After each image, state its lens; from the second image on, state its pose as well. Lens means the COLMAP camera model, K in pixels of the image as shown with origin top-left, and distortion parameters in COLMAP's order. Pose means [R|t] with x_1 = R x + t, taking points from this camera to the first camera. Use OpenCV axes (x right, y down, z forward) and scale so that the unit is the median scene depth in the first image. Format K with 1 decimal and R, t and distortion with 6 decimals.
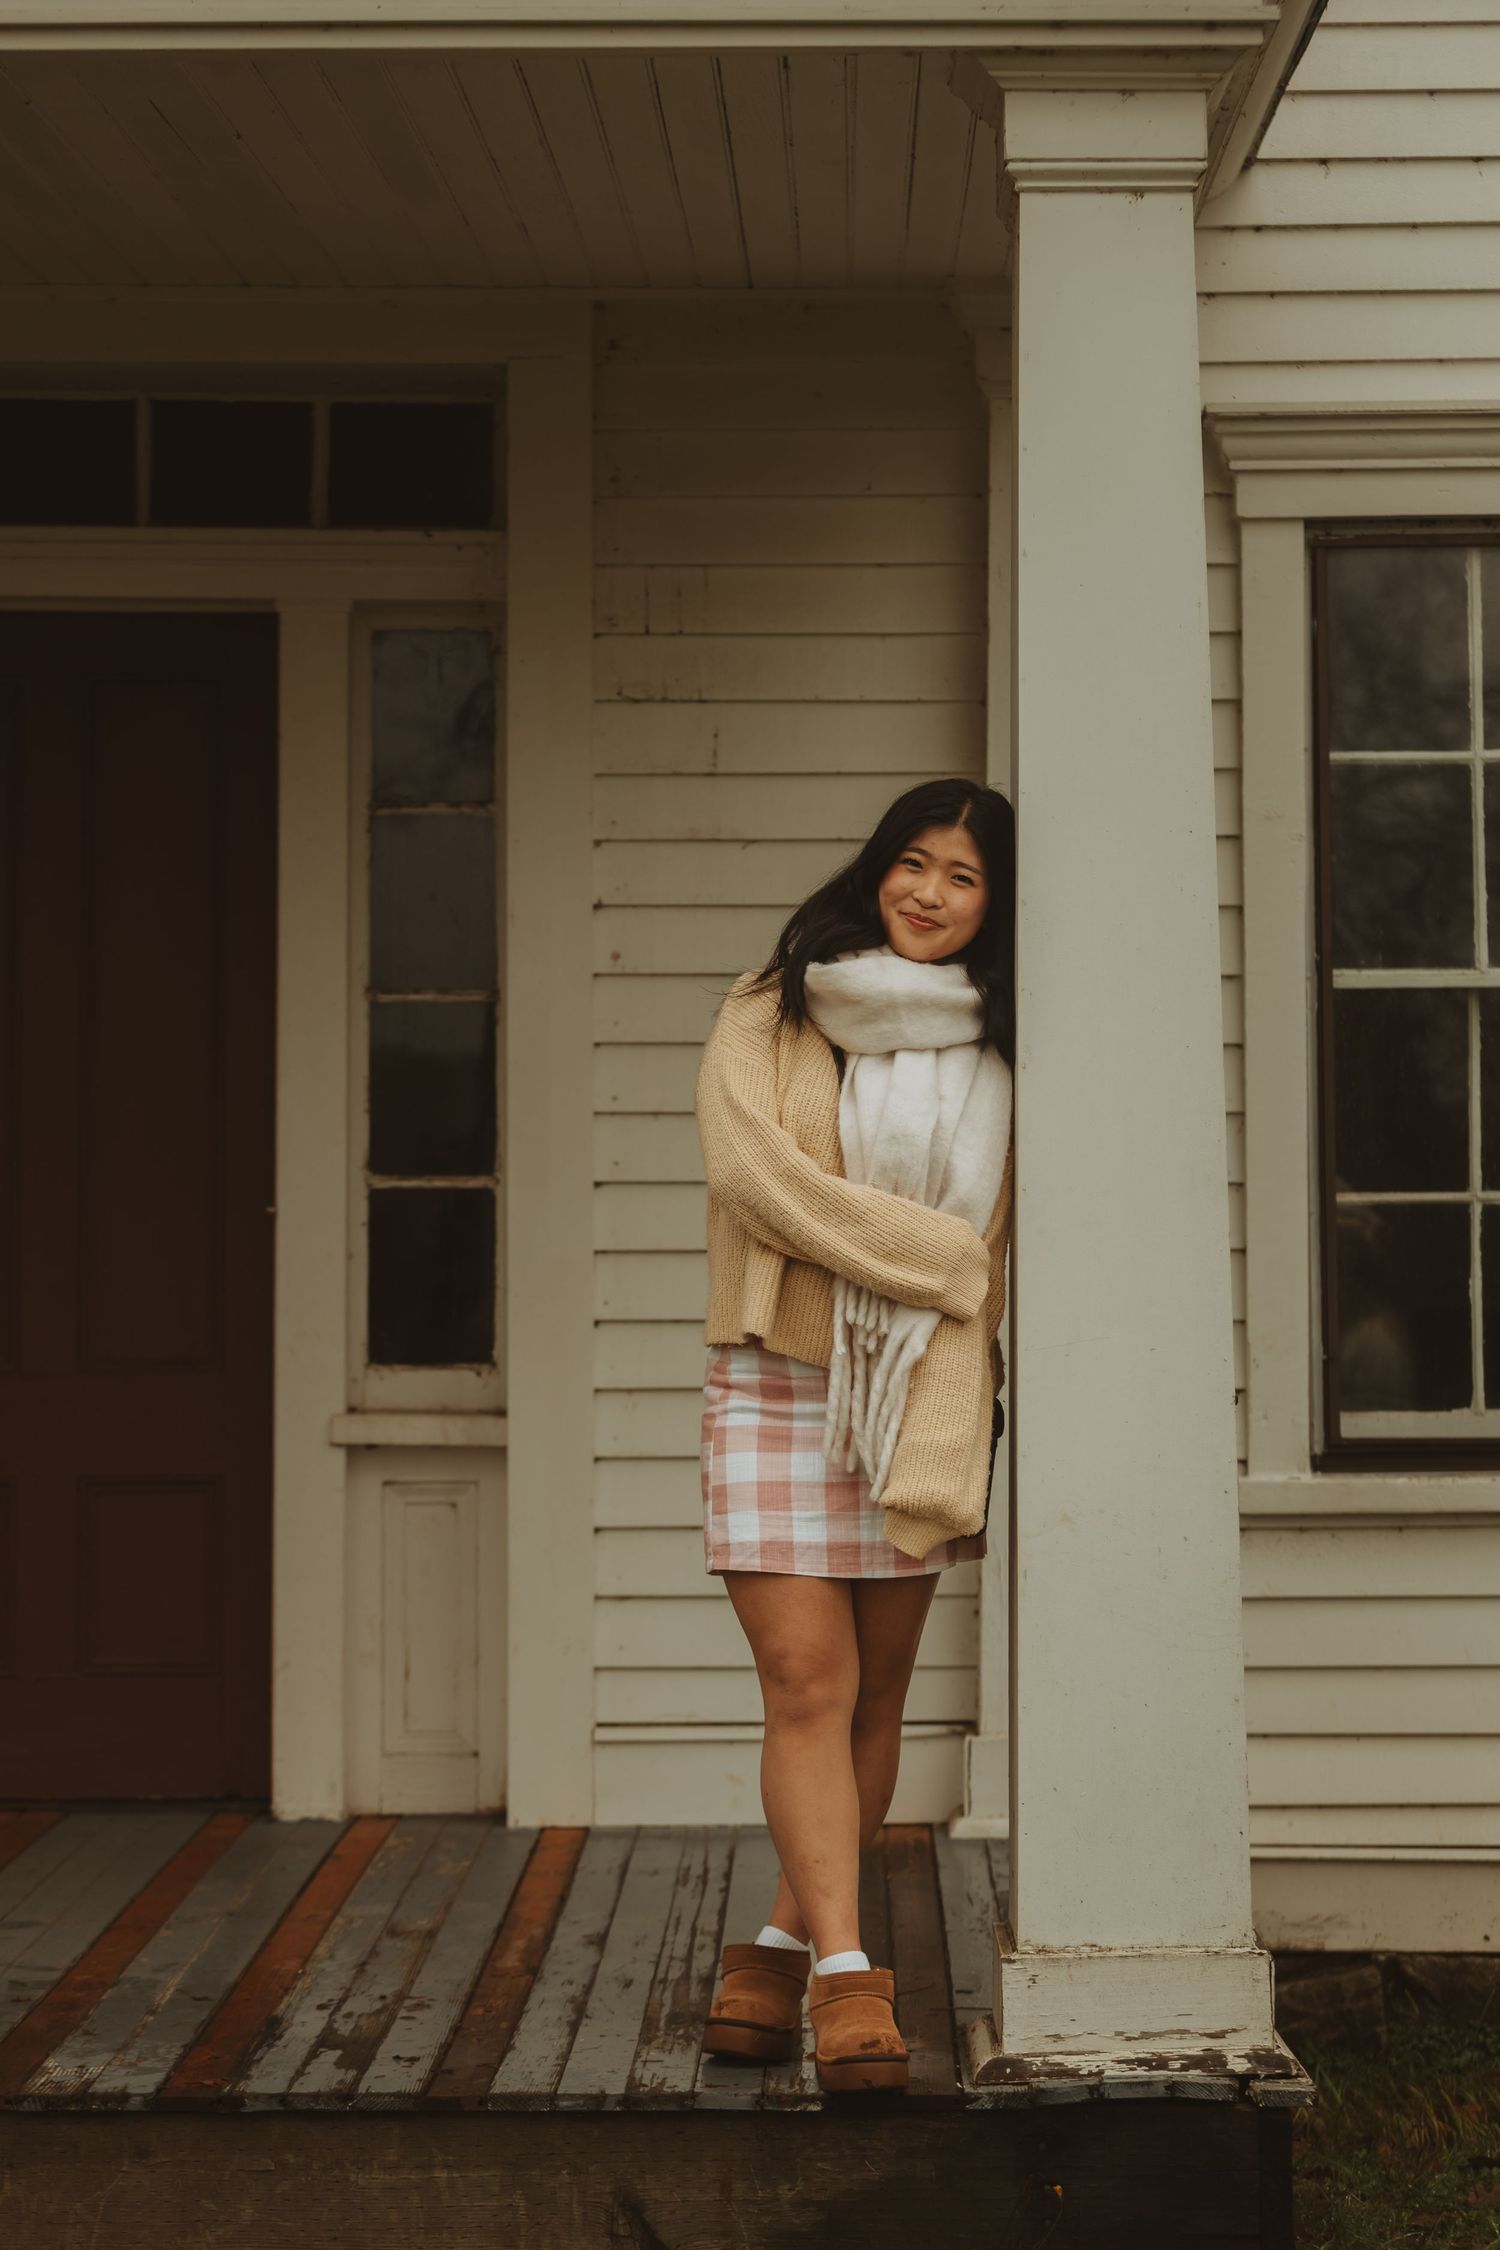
lens RADIAL K [[4462.2, 0, 698.9], [0, 4462.2, 1101.3], [0, 0, 1]] dist [0.028063, 0.000000]
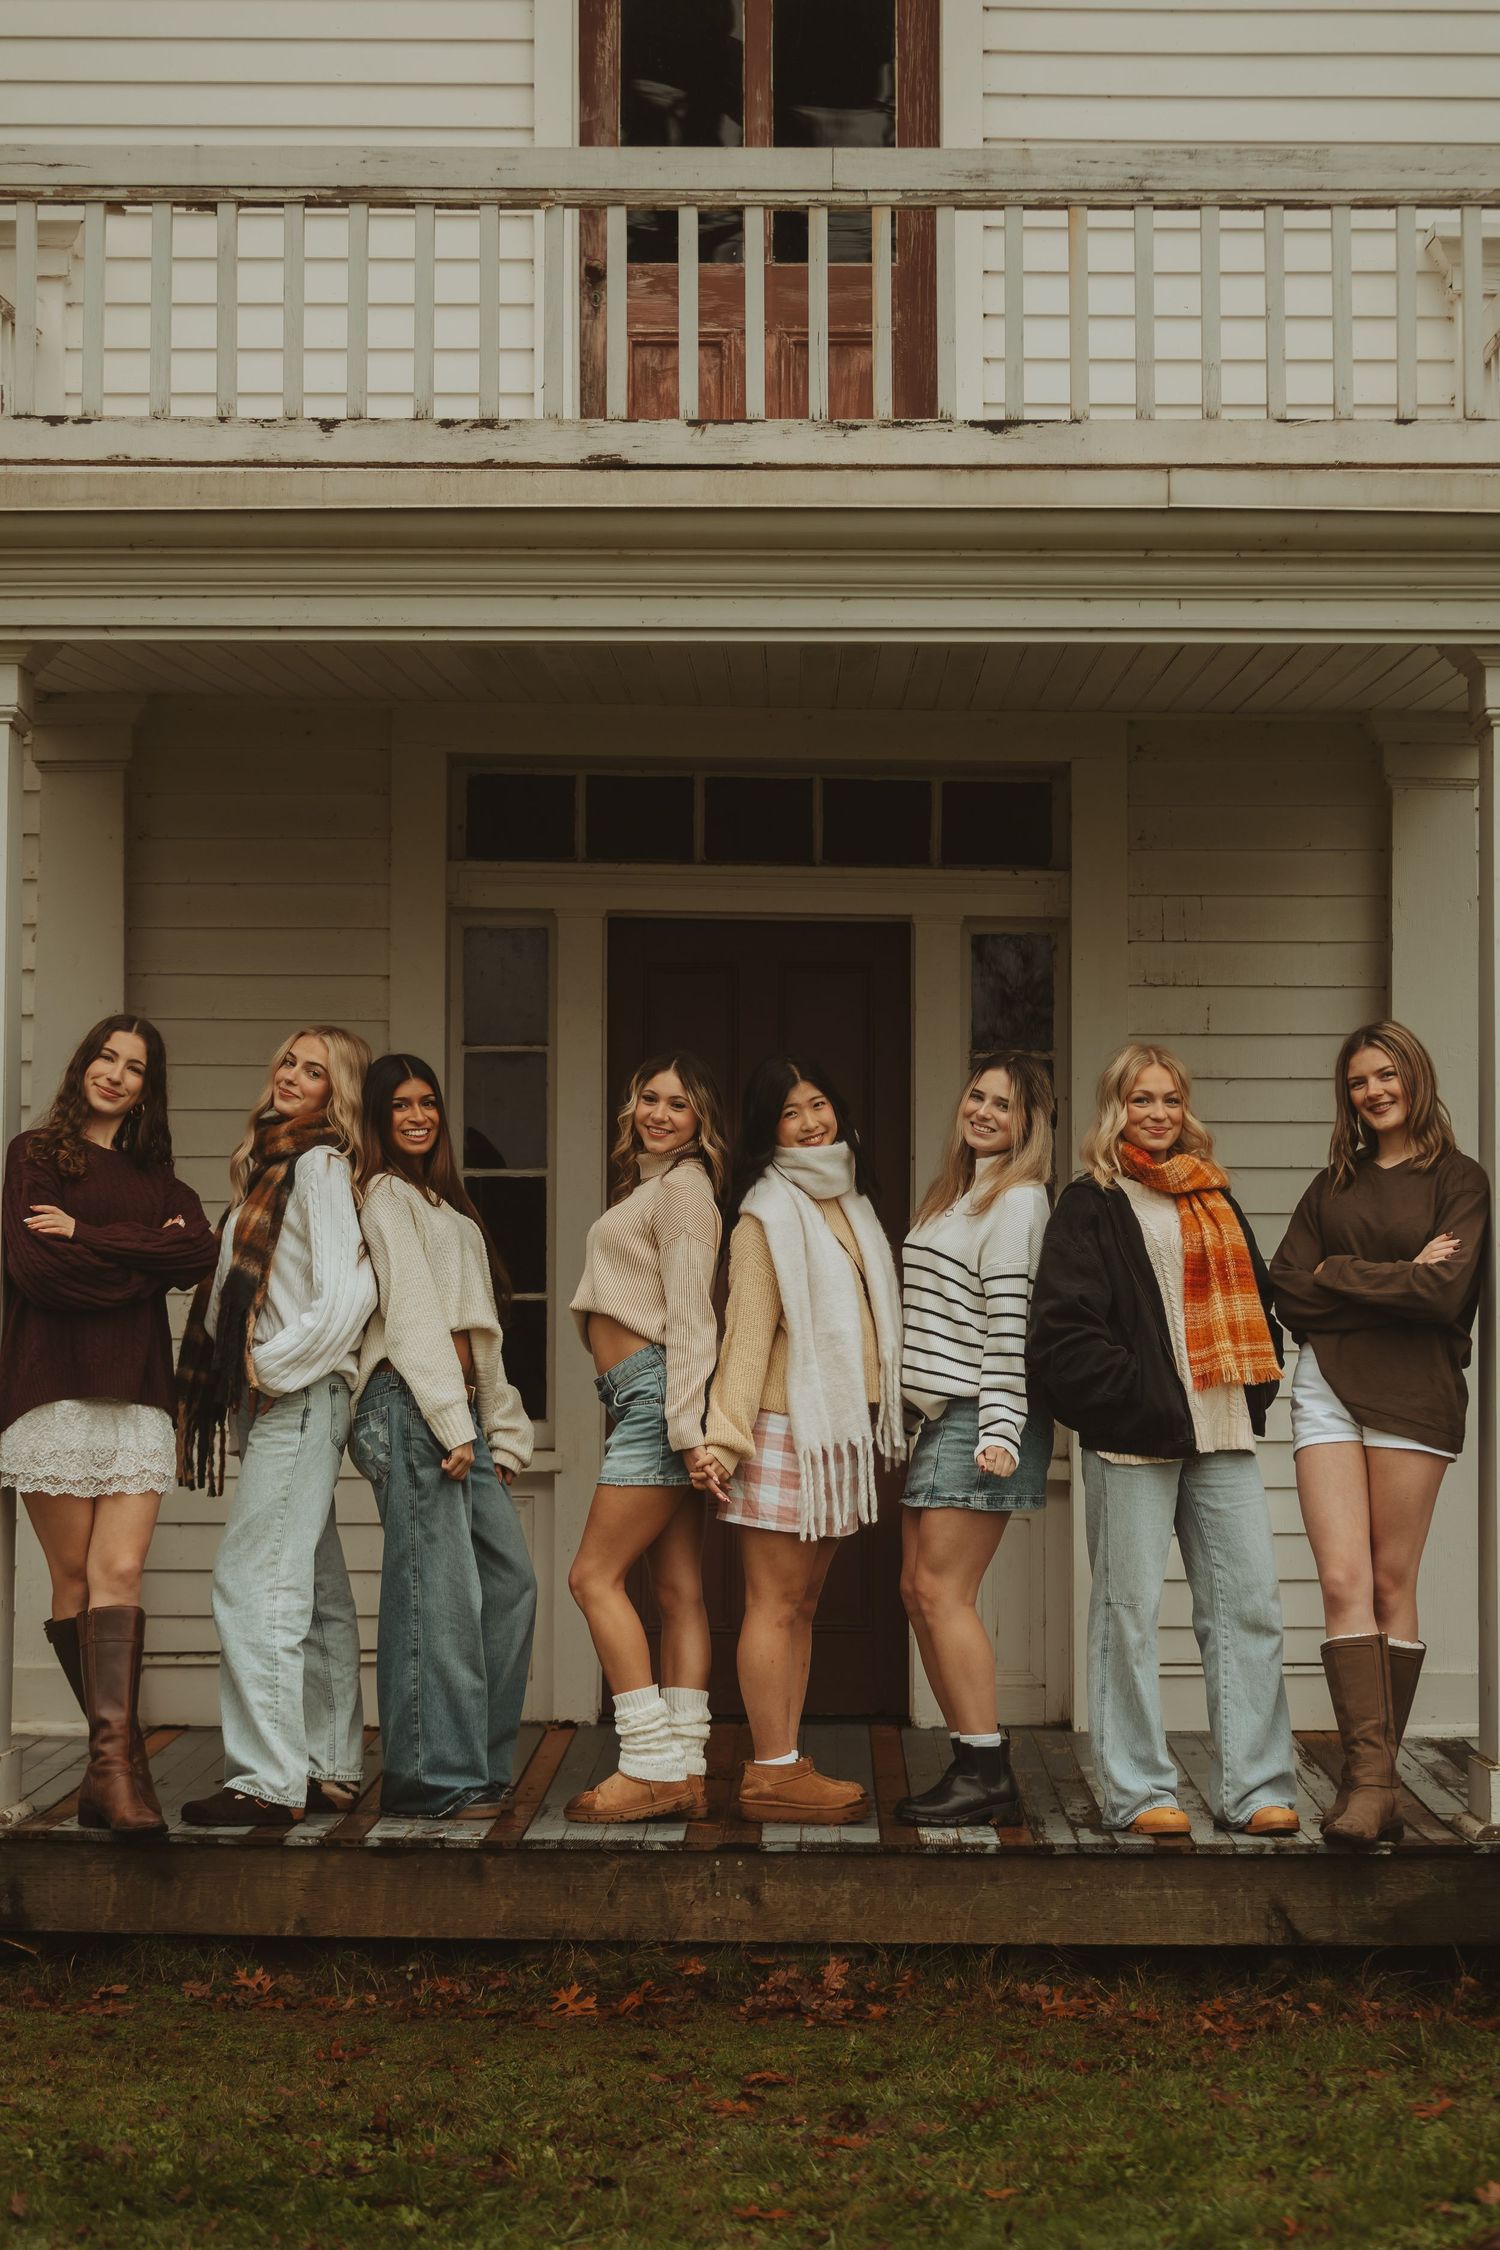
lens RADIAL K [[4711.8, 0, 767.6], [0, 4711.8, 1186.5], [0, 0, 1]] dist [0.066666, 0.000000]
pose [[0.999433, 0.006427, 0.033039, -0.196698], [-0.006524, 0.999975, 0.002844, -0.025799], [-0.033019, -0.003058, 0.999450, -0.583970]]
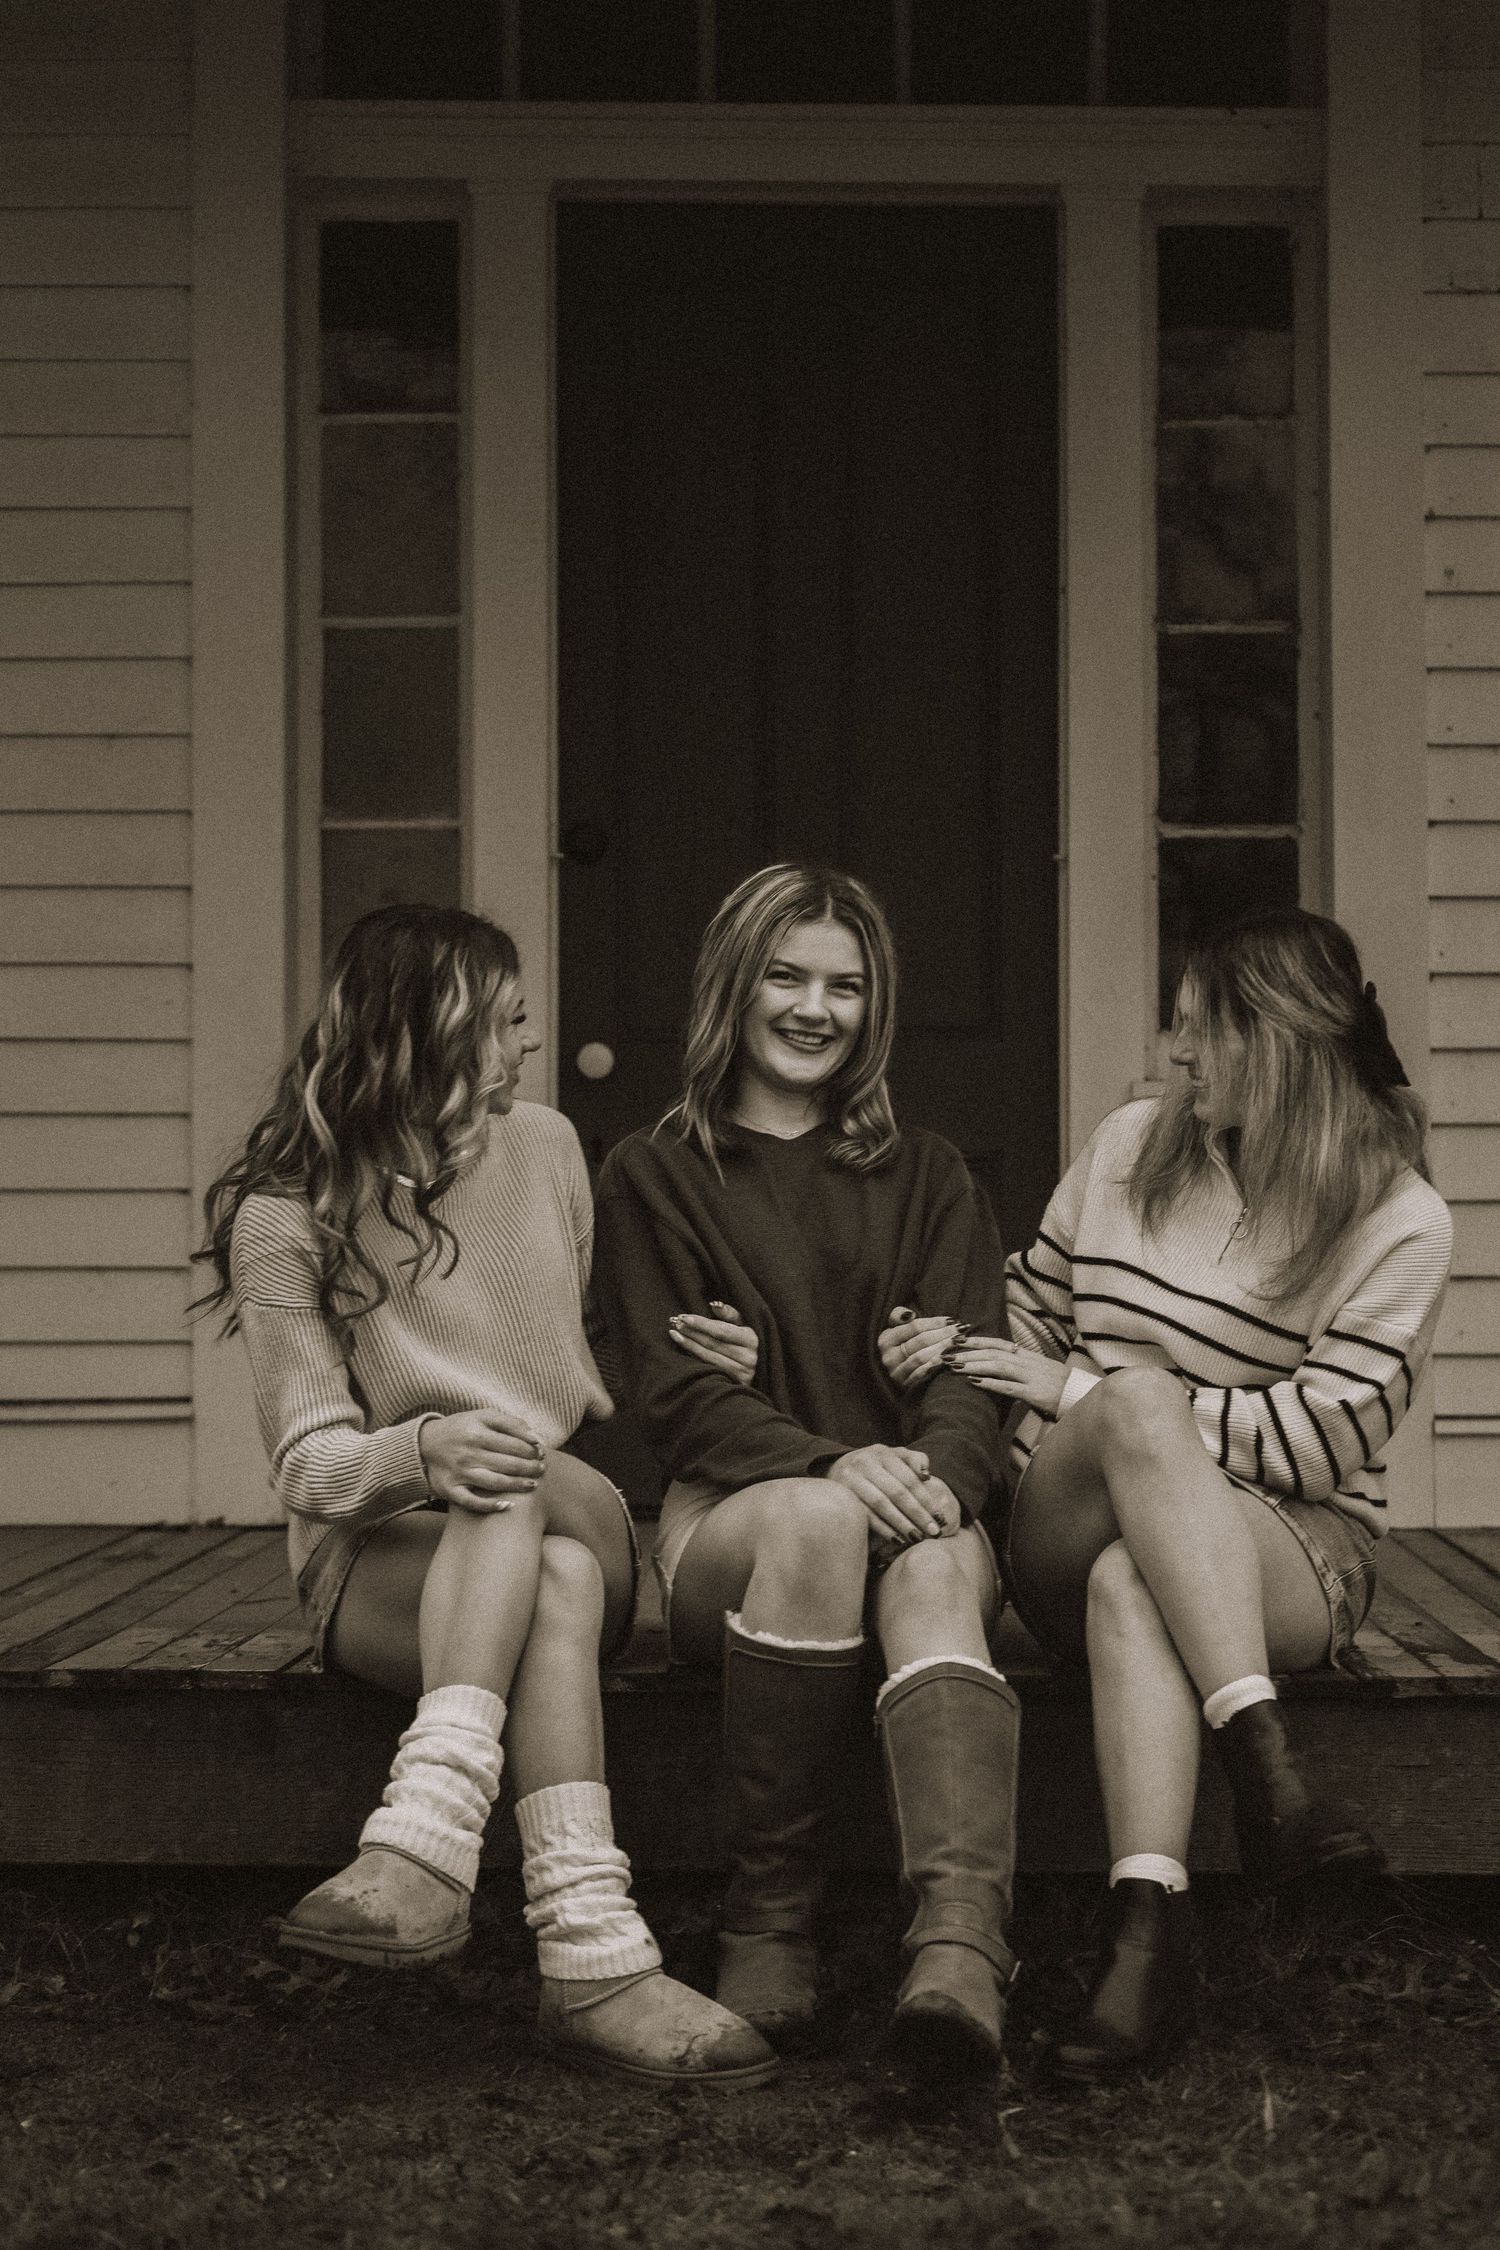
lens RADIAL K [[4462.2, 0, 741.8], [0, 4462.2, 1222.2], [0, 0, 1]] dist [0.028063, 0.000000]
pose [[0.999804, 0.001763, 0.019708, -0.178287], [-0.001950, 0.999953, 0.009501, 0.090068], [-0.019690, -0.009538, 0.999761, 0.095285]]
